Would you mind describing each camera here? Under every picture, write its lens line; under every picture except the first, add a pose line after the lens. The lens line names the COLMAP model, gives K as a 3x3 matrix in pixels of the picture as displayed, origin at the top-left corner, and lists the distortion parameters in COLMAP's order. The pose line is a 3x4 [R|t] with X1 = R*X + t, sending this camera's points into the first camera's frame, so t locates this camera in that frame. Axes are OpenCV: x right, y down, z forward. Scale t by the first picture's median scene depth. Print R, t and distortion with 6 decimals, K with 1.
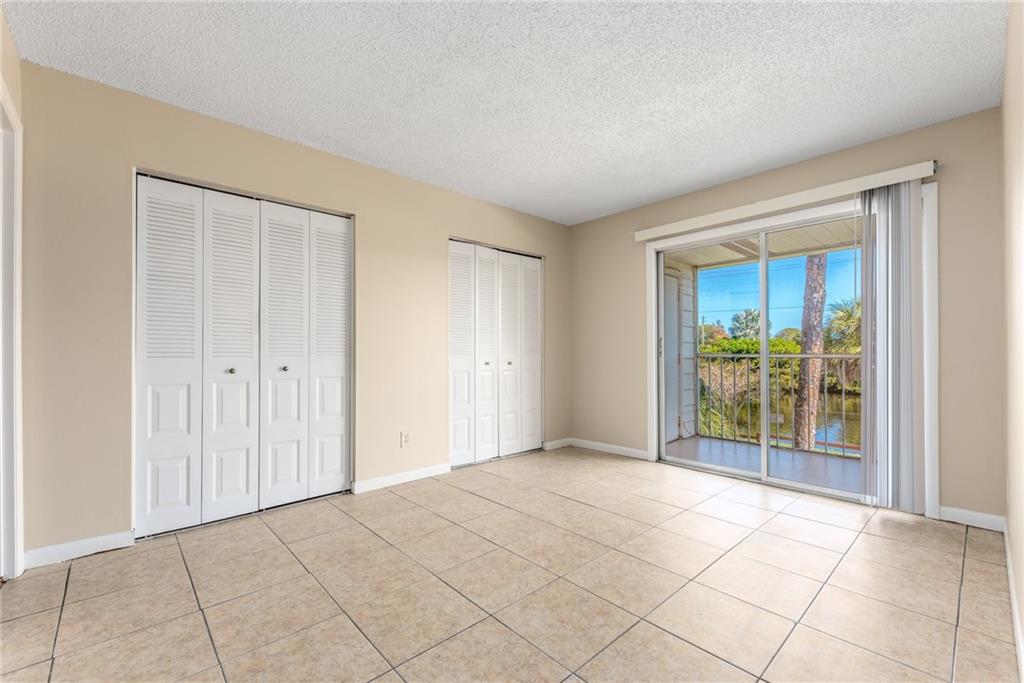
lens RADIAL K [[435.2, 0, 509.6], [0, 435.2, 346.7], [0, 0, 1]] dist [0.002321, 0.000210]
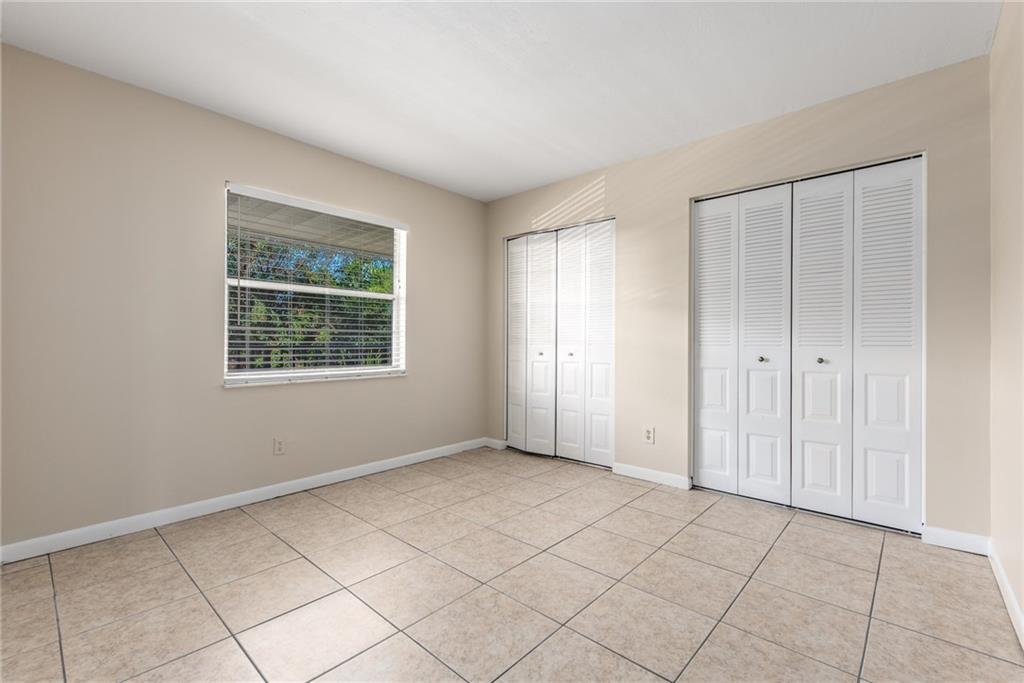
lens RADIAL K [[435.2, 0, 509.6], [0, 435.2, 346.7], [0, 0, 1]] dist [0.002321, 0.000210]
pose [[0.087746, 0.011856, -0.996072, 0.834023], [0.008770, 0.999881, 0.012674, 0.009754], [0.996104, -0.009848, 0.087632, 0.783456]]
